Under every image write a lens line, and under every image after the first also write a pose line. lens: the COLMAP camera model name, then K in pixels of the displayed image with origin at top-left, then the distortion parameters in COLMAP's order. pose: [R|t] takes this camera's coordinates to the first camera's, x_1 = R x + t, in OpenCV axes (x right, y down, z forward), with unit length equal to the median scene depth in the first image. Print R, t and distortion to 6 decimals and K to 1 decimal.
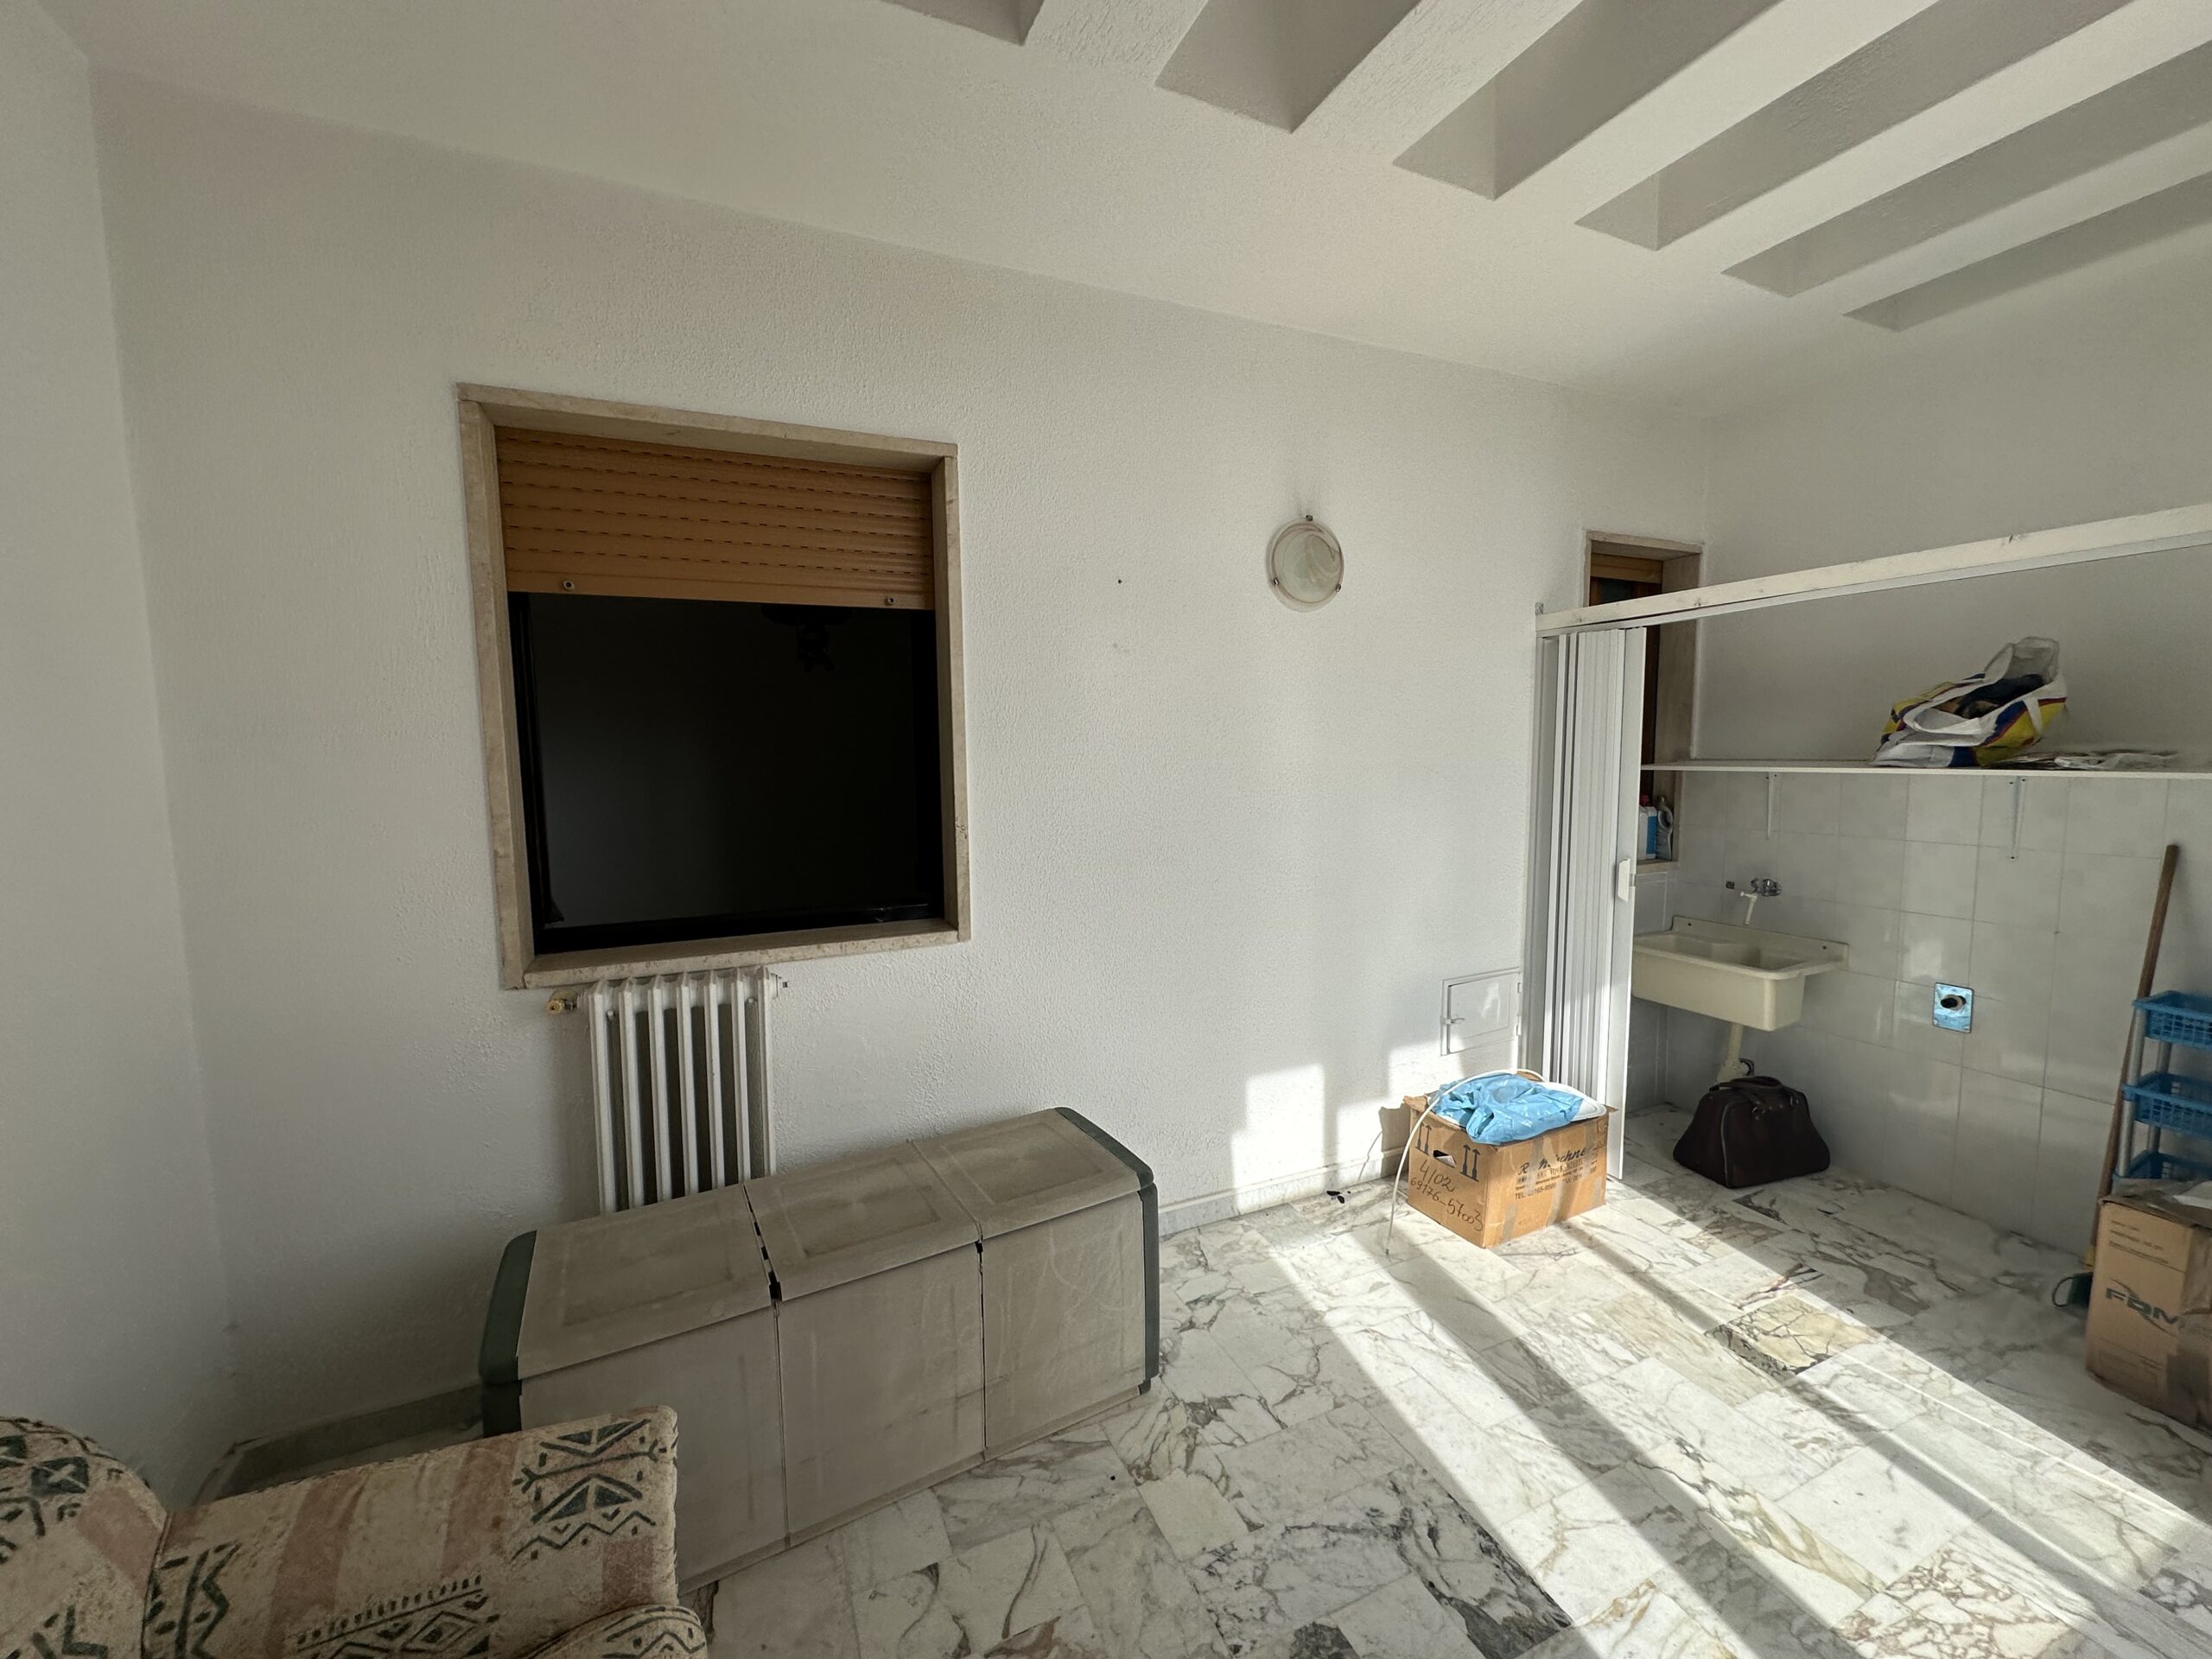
lens RADIAL K [[877.0, 0, 1107.5], [0, 877.0, 828.9], [0, 0, 1]] dist [-0.003163, 0.000550]
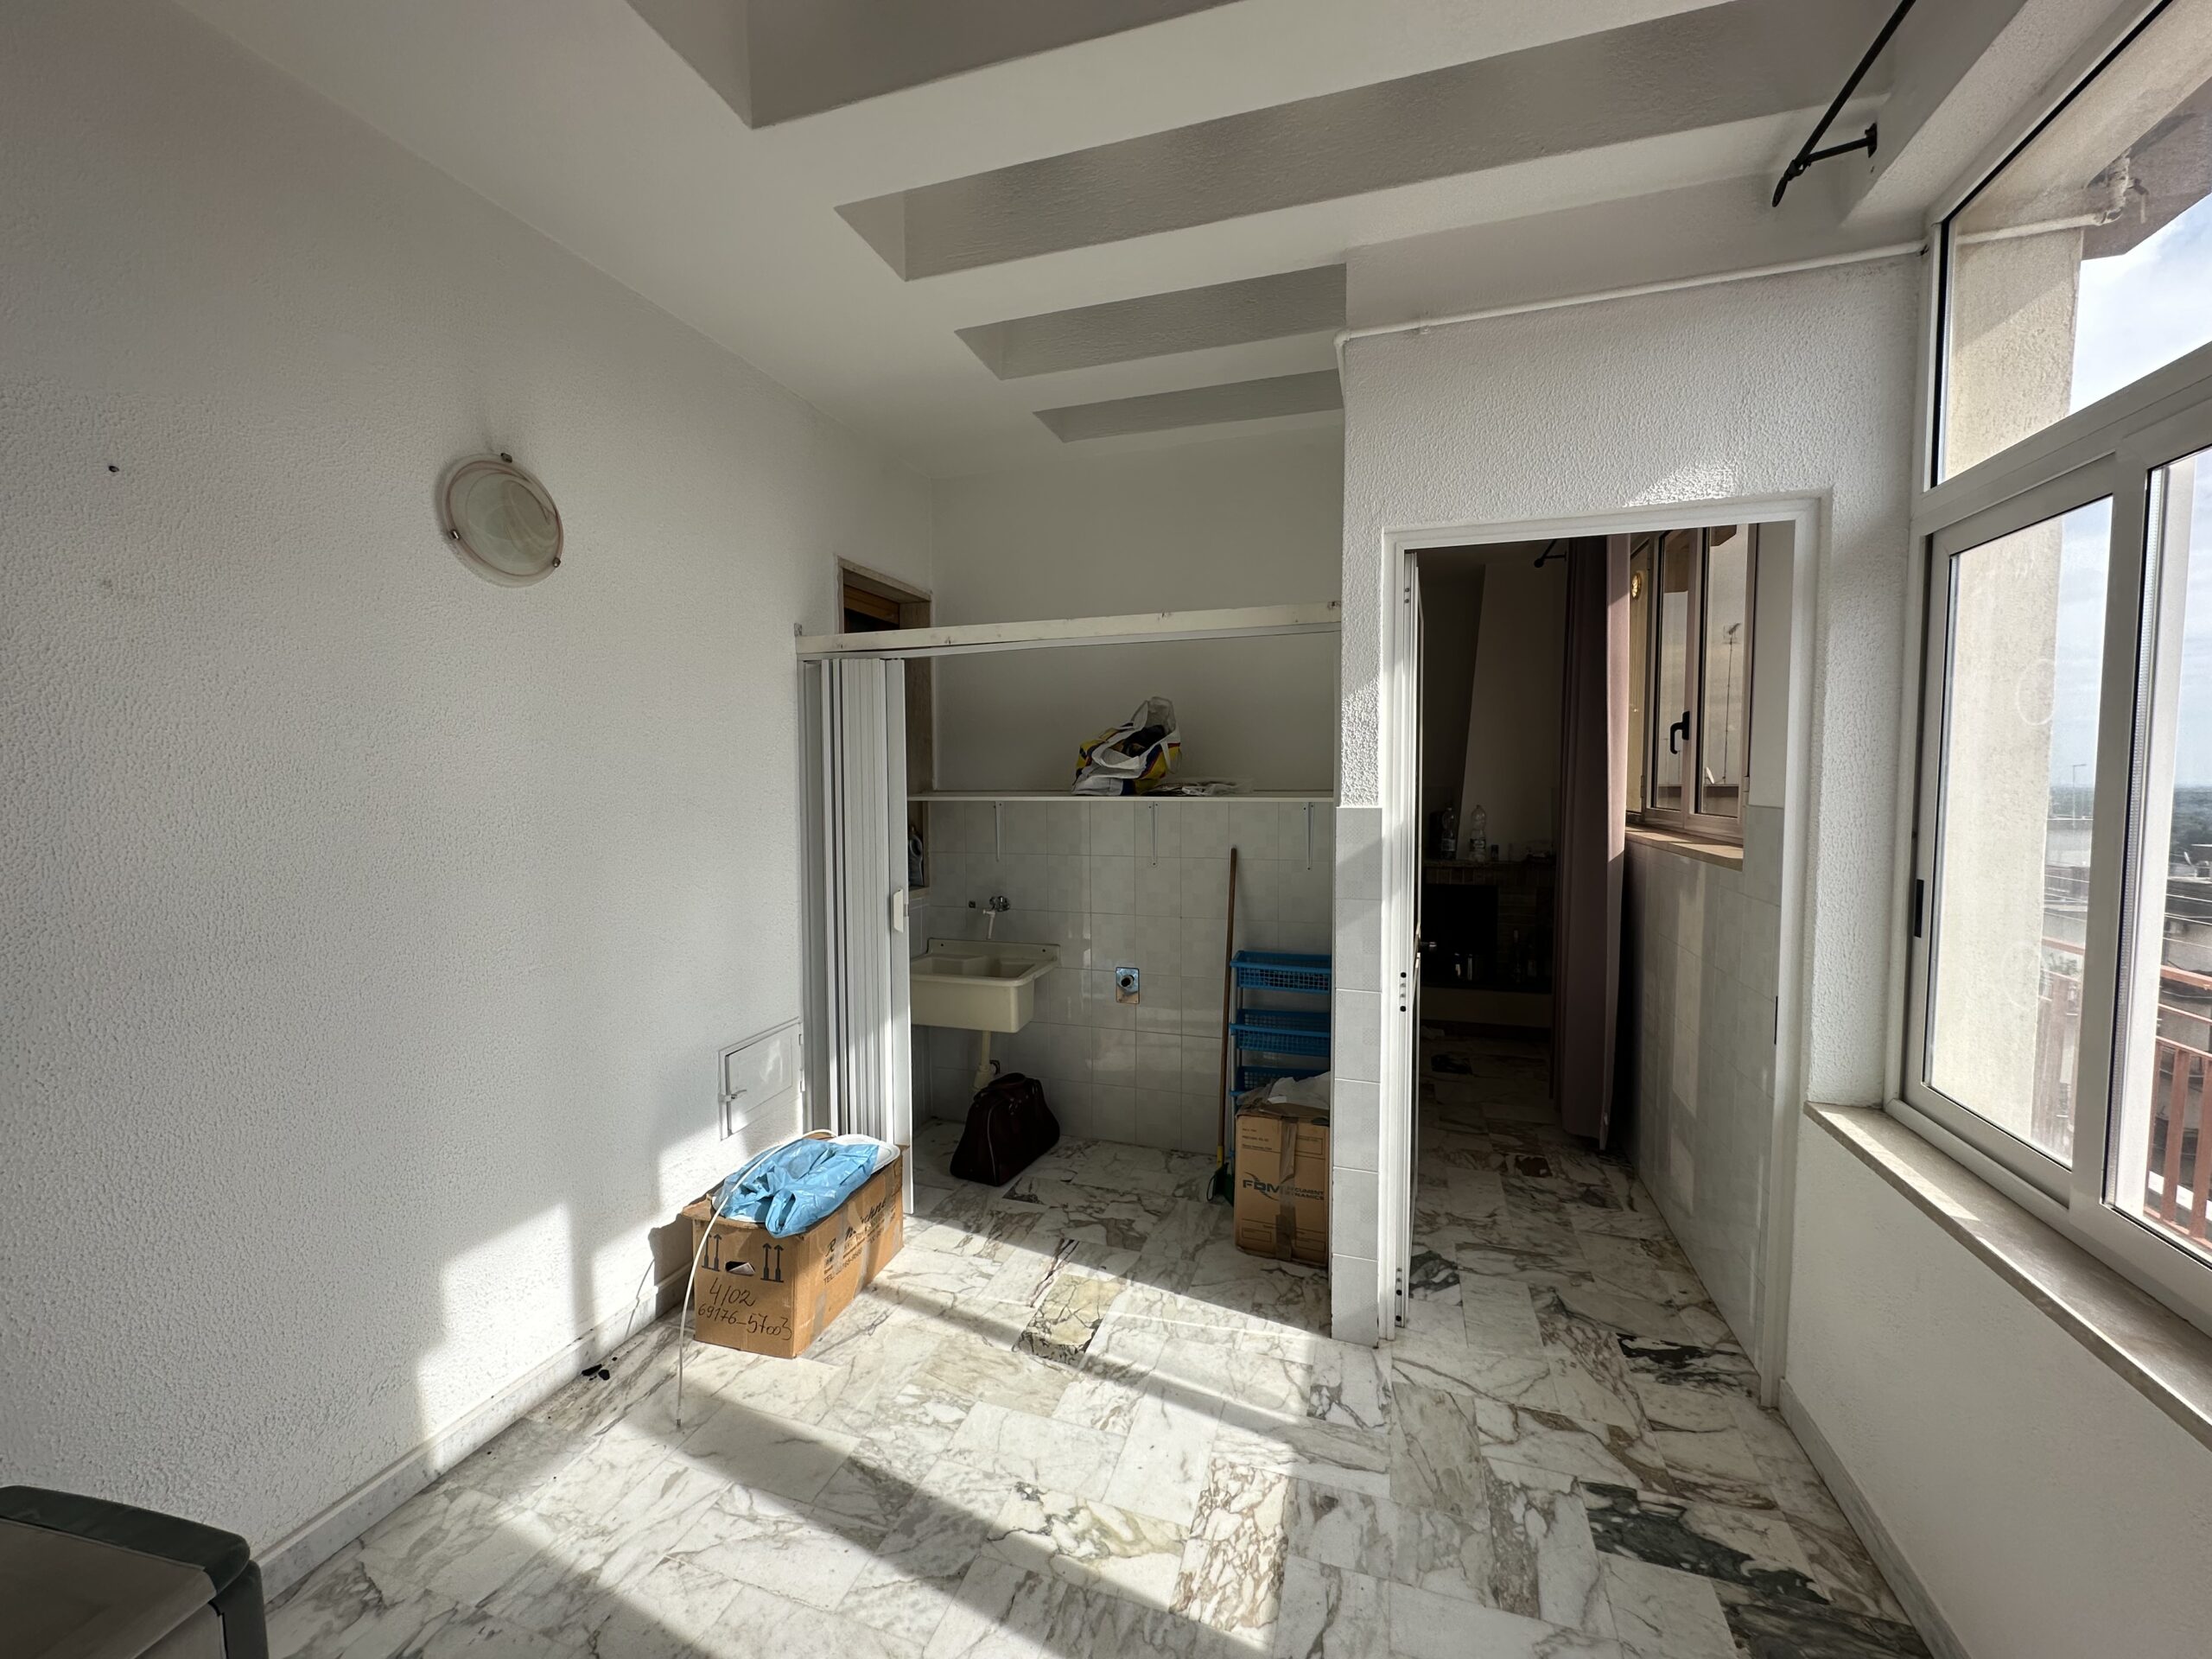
lens RADIAL K [[877.0, 0, 1108.5], [0, 877.0, 828.6], [0, 0, 1]] dist [-0.003163, 0.000550]
pose [[0.670502, -0.033198, 0.741165, 0.019910], [0.064563, 0.997819, -0.013714, -0.007333], [-0.739093, 0.057047, 0.671183, 0.186811]]
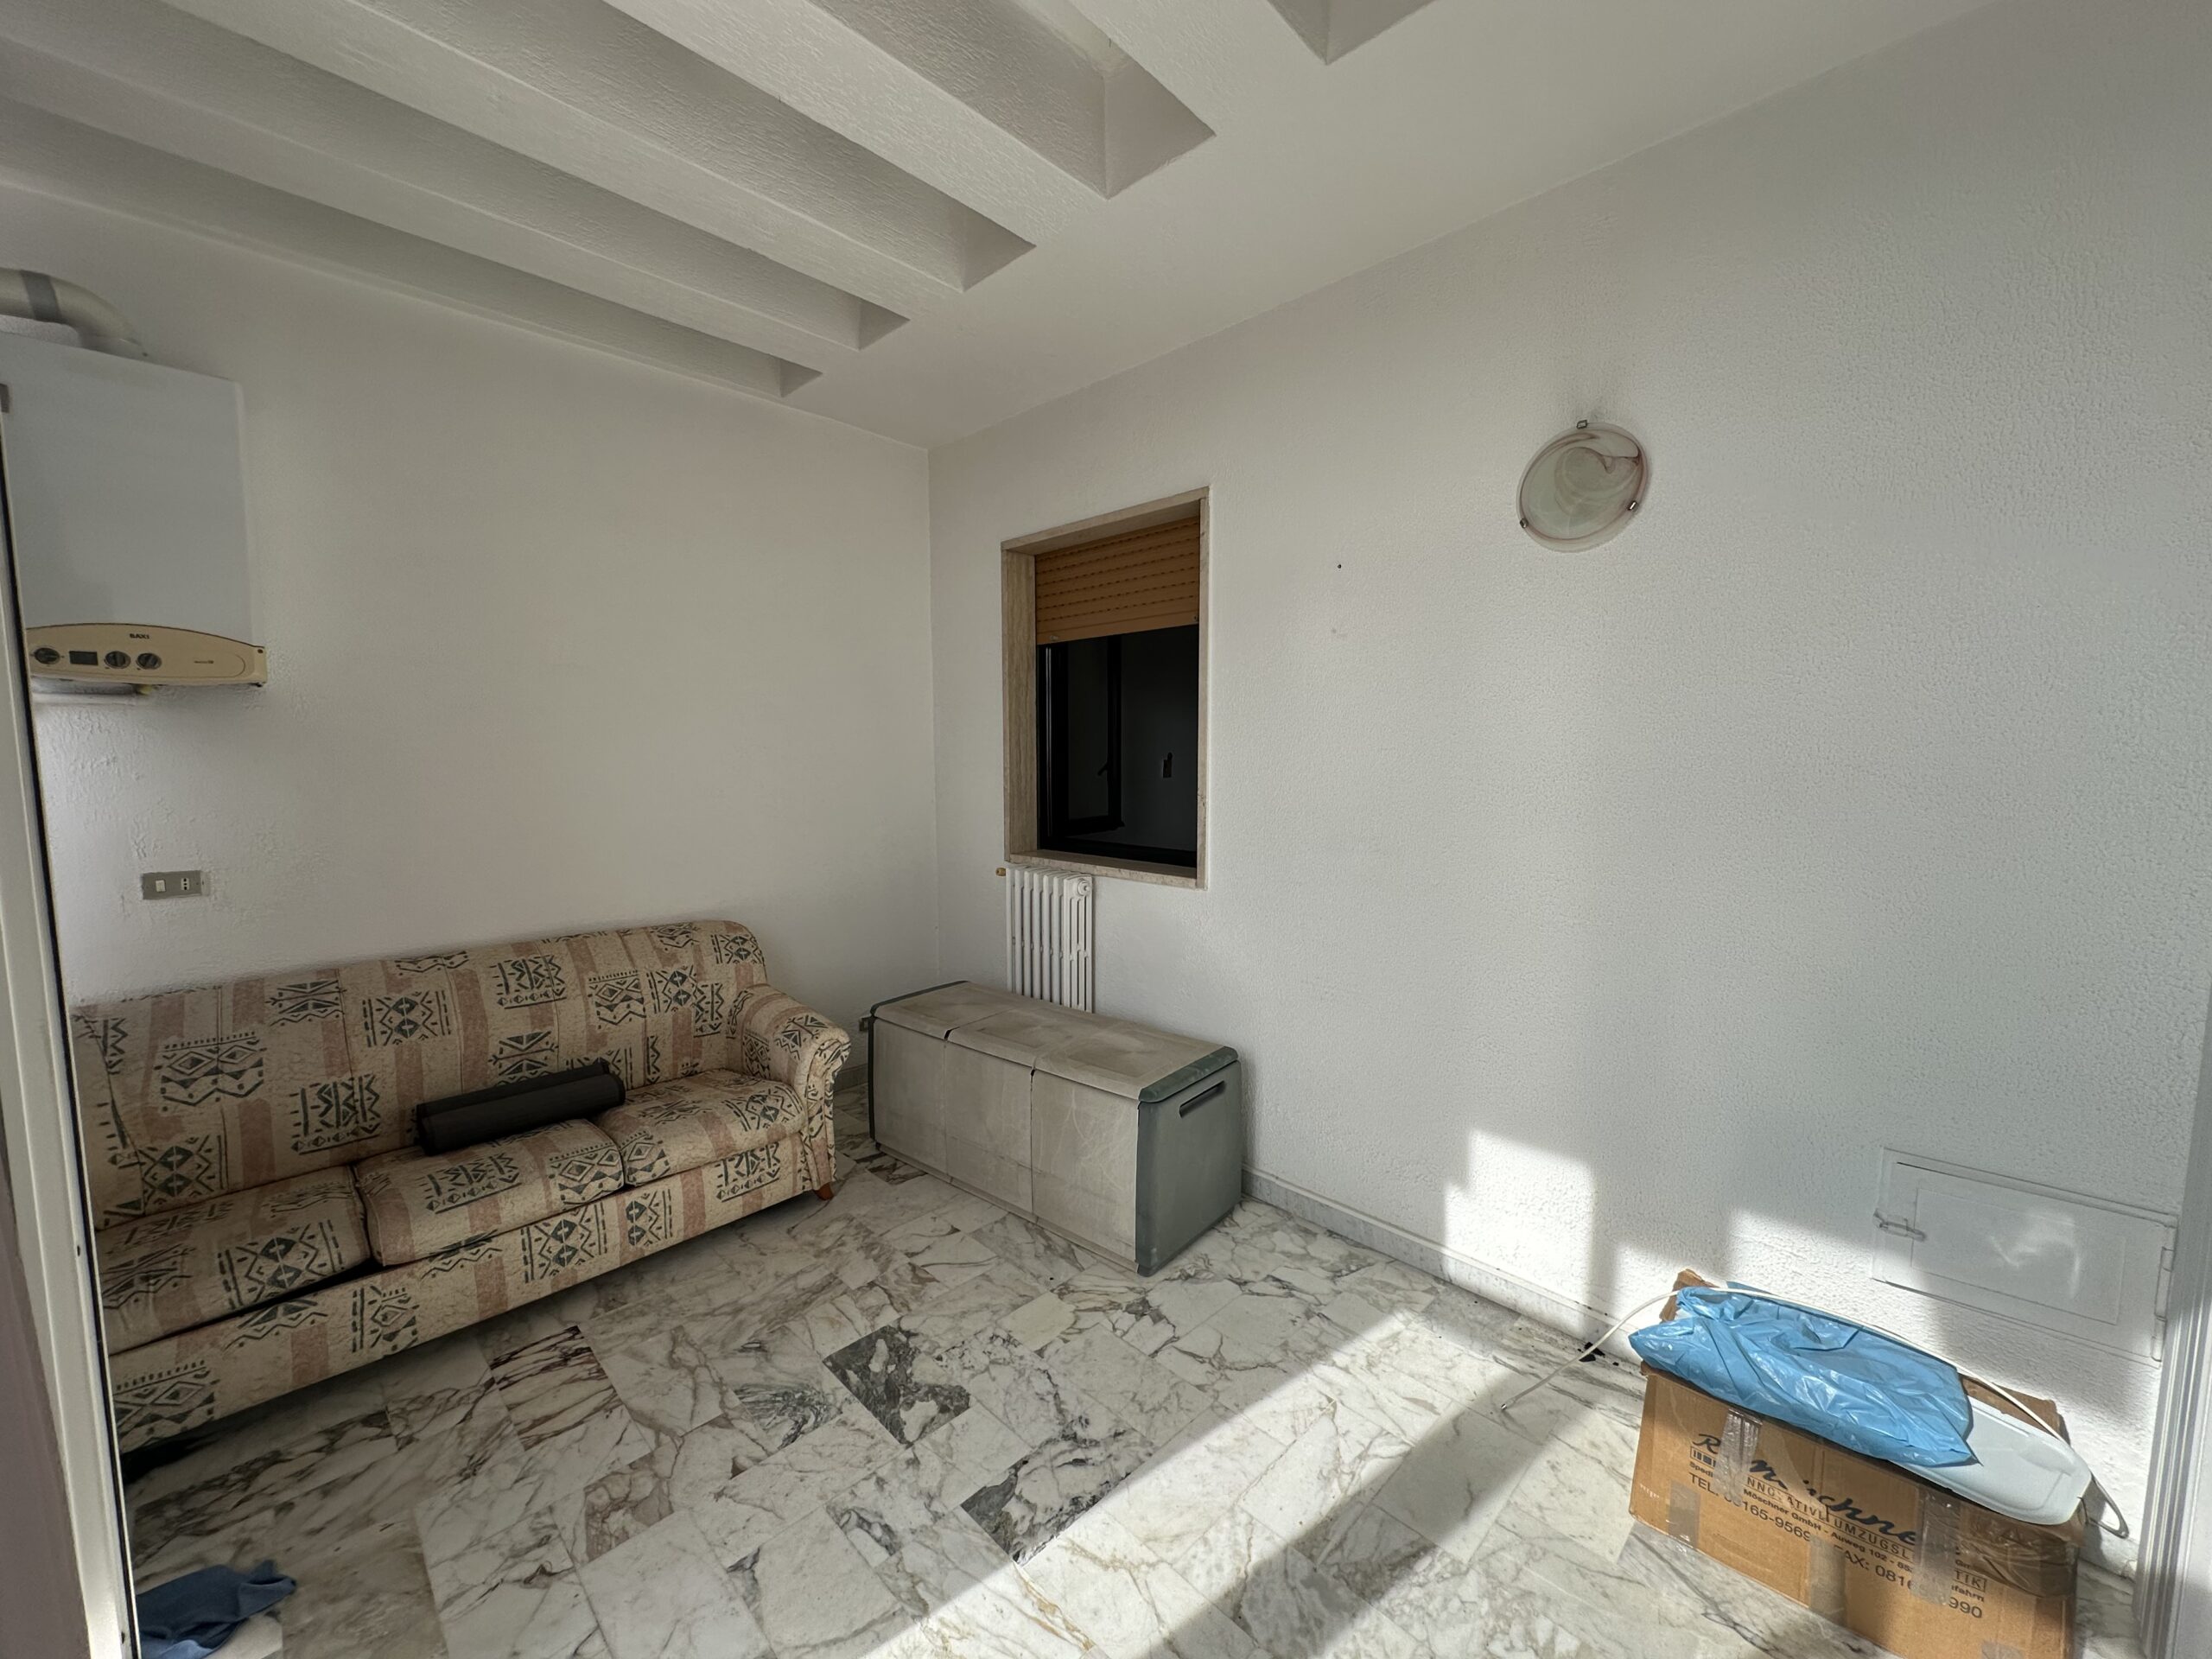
lens RADIAL K [[877.0, 0, 1107.3], [0, 877.0, 826.9], [0, 0, 1]] dist [-0.003163, 0.000550]
pose [[0.359824, 0.099696, -0.927678, 0.928417], [-0.091402, 0.993259, 0.071291, -0.034195], [0.928532, 0.059140, 0.366511, 0.422651]]
